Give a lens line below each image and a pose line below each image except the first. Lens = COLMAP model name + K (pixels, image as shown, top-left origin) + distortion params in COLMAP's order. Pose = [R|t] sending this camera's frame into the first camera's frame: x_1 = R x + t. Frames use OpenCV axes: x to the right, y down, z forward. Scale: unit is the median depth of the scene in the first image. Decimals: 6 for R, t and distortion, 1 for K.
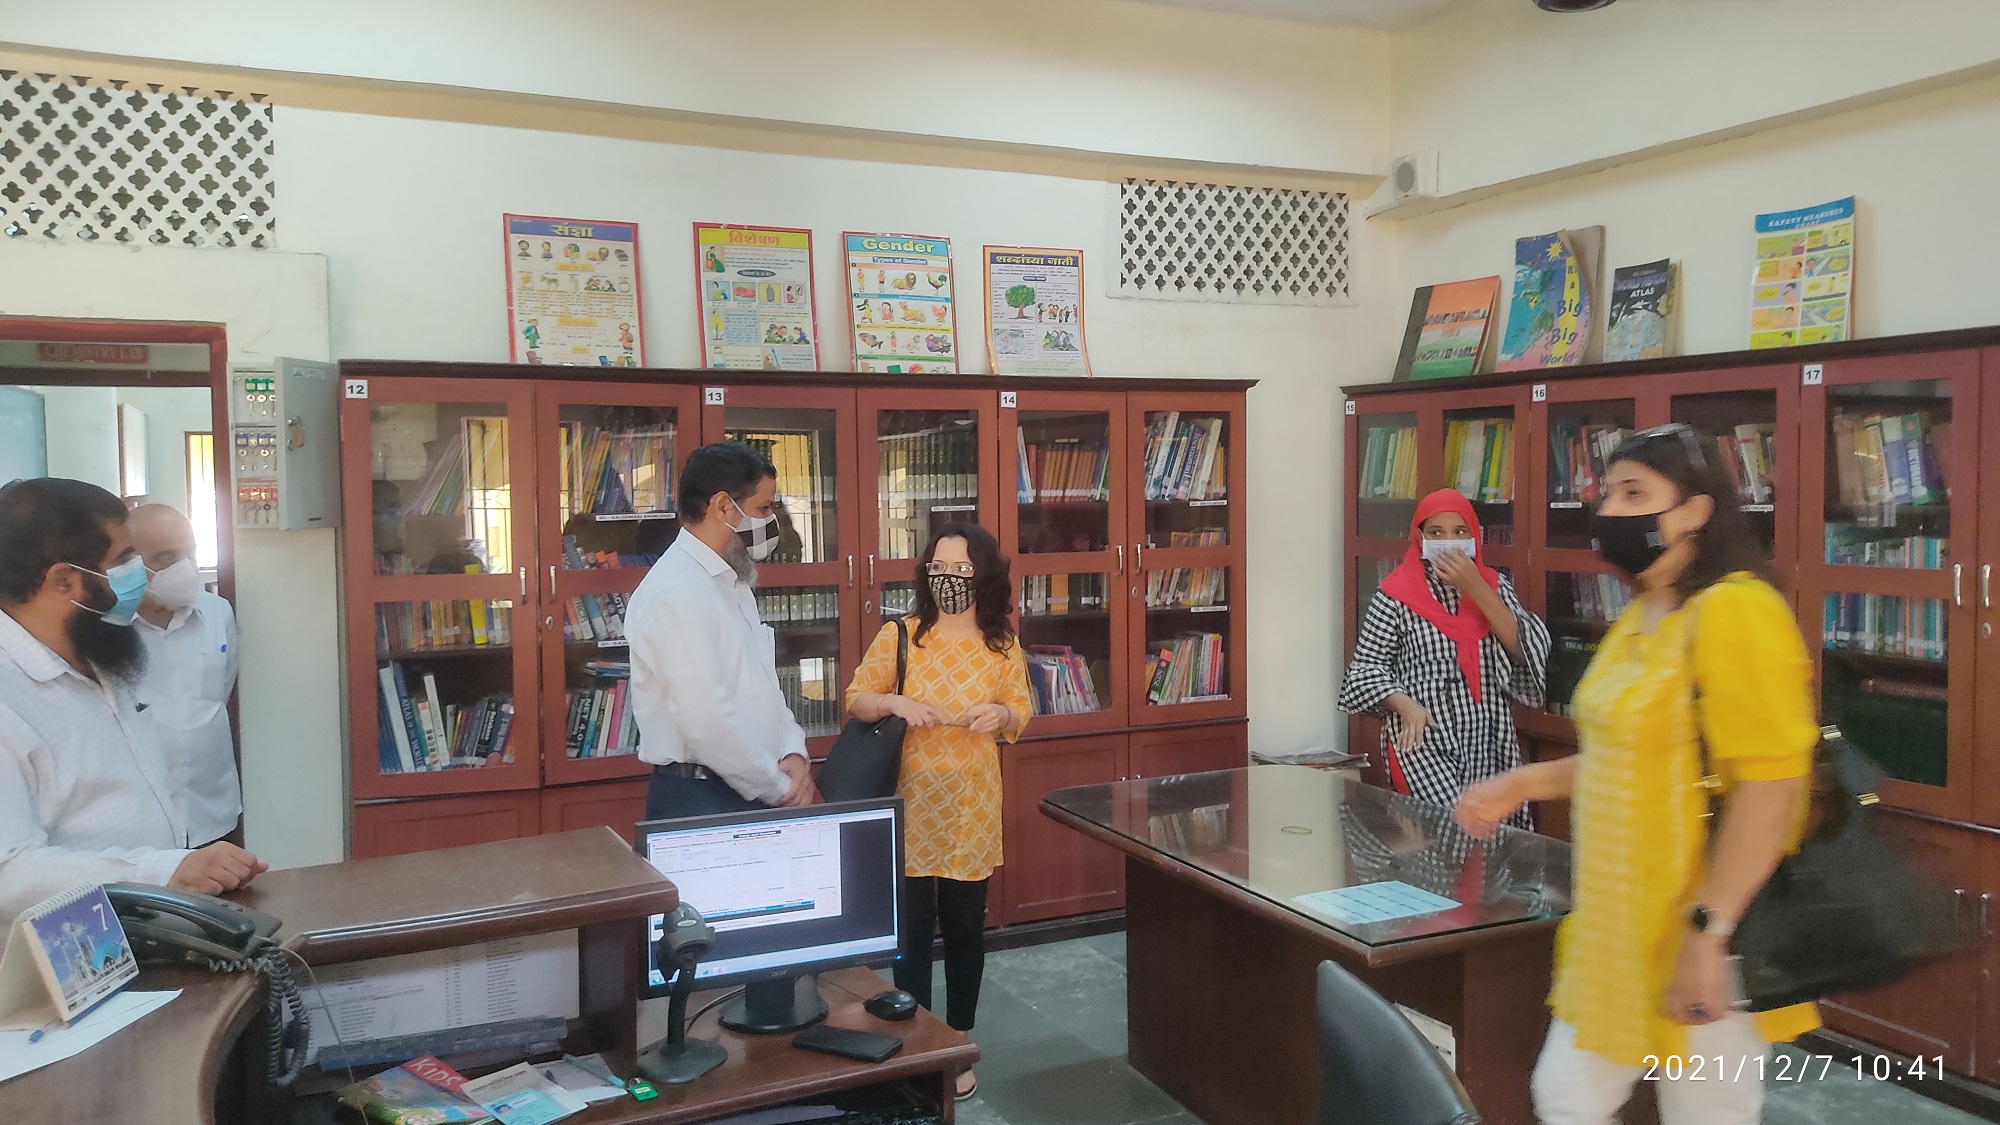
lens RADIAL K [[1505.8, 0, 1010.5], [0, 1505.8, 543.6], [0, 0, 1]] dist [0.109875, -0.198476]
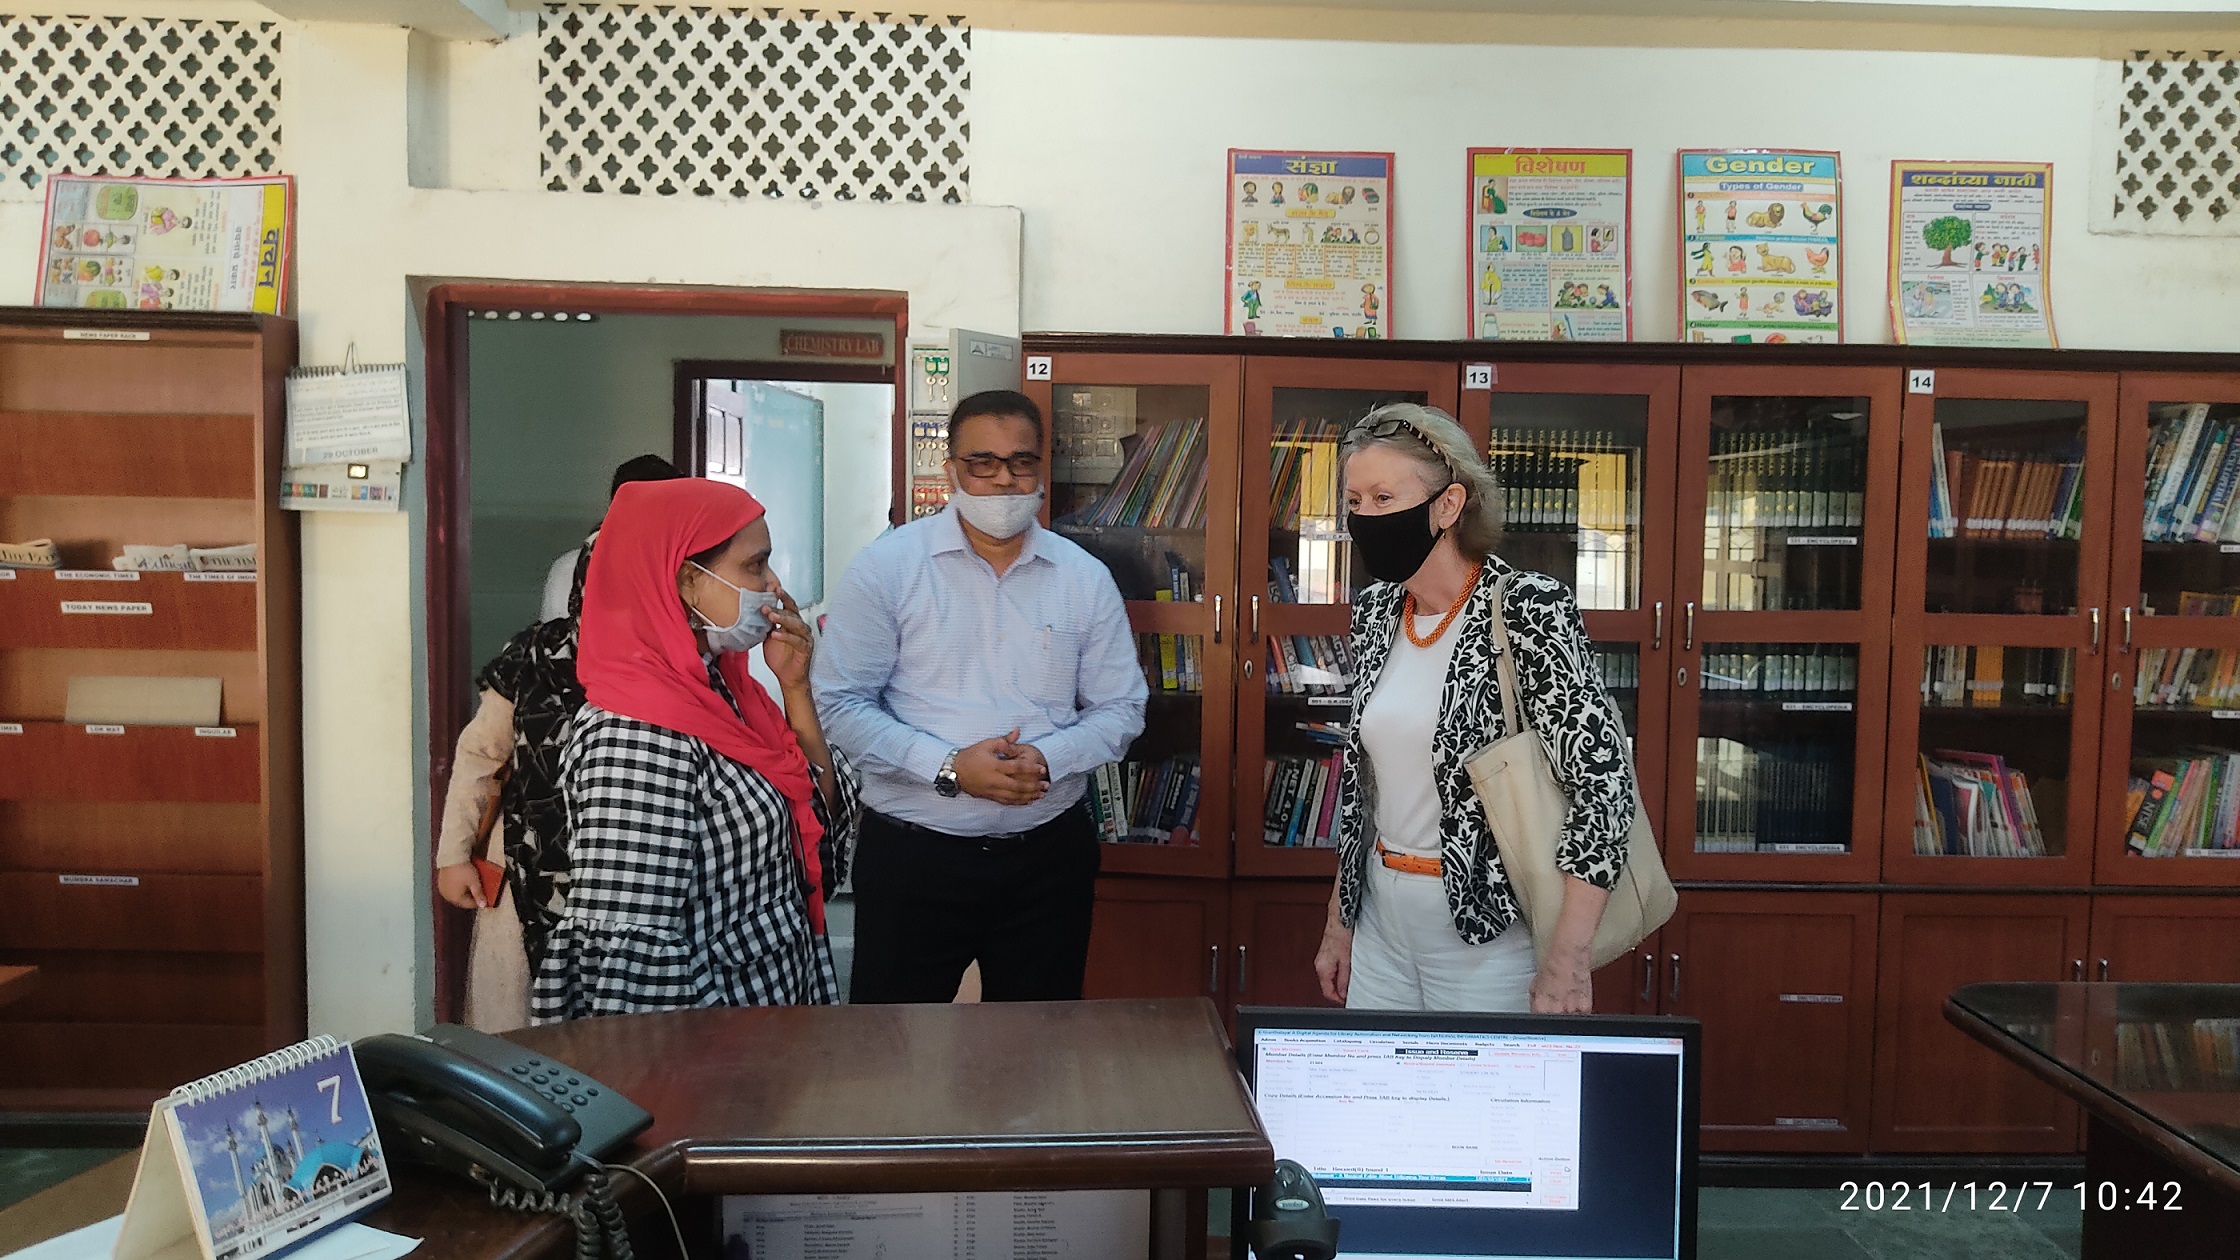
lens RADIAL K [[1688.5, 0, 1130.9], [0, 1688.5, 608.5], [0, 0, 1]] dist [0.115854, -0.221644]
pose [[0.911669, 0.050705, -0.407785, -0.005840], [-0.045438, 0.998712, 0.022598, 0.003843], [0.408406, -0.002073, 0.912798, 0.159618]]
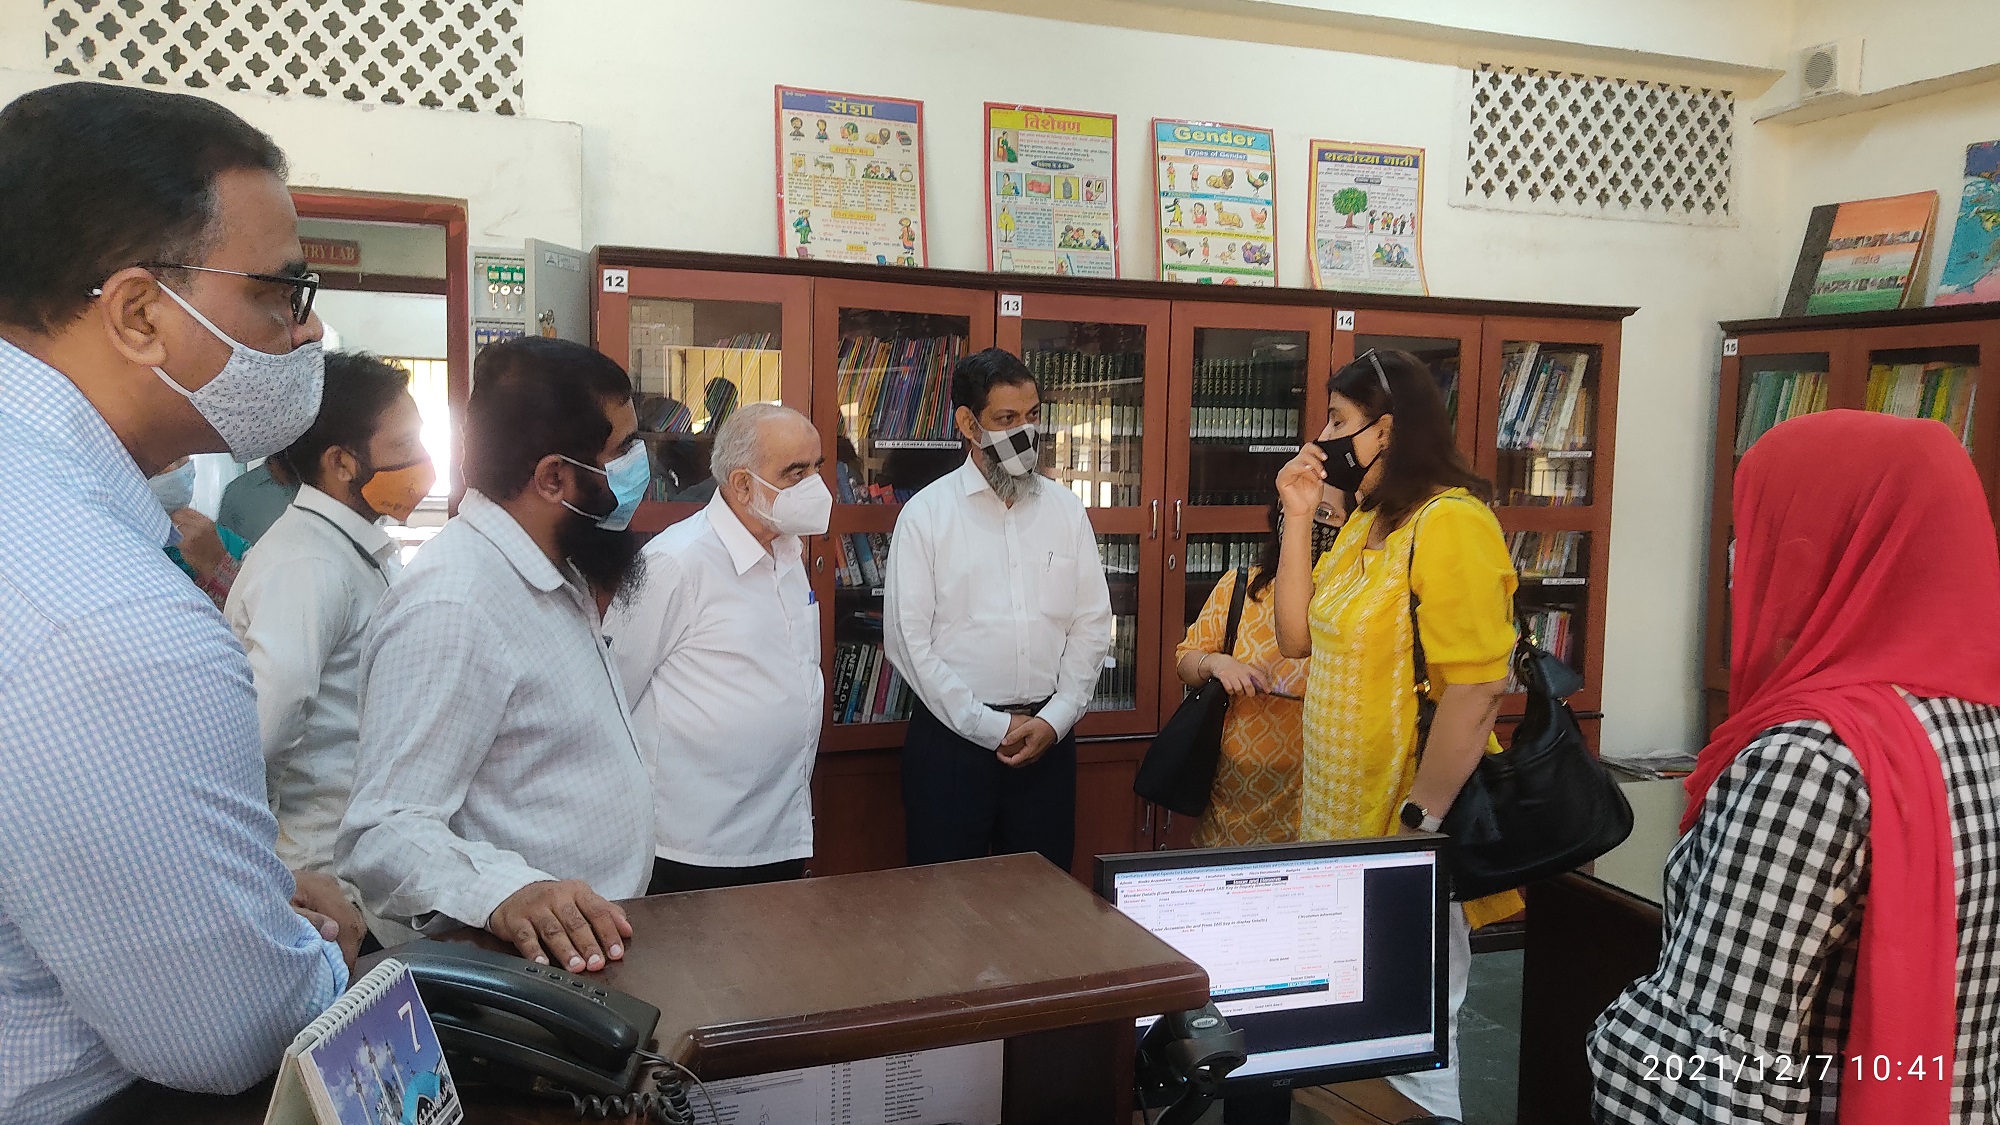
lens RADIAL K [[1507.6, 0, 1009.7], [0, 1507.6, 543.3], [0, 0, 1]] dist [0.115854, -0.221644]
pose [[0.994997, 0.040233, -0.091450, -0.104331], [-0.037802, 0.998888, 0.028170, 0.010798], [0.092482, -0.024572, 0.995411, 0.142516]]
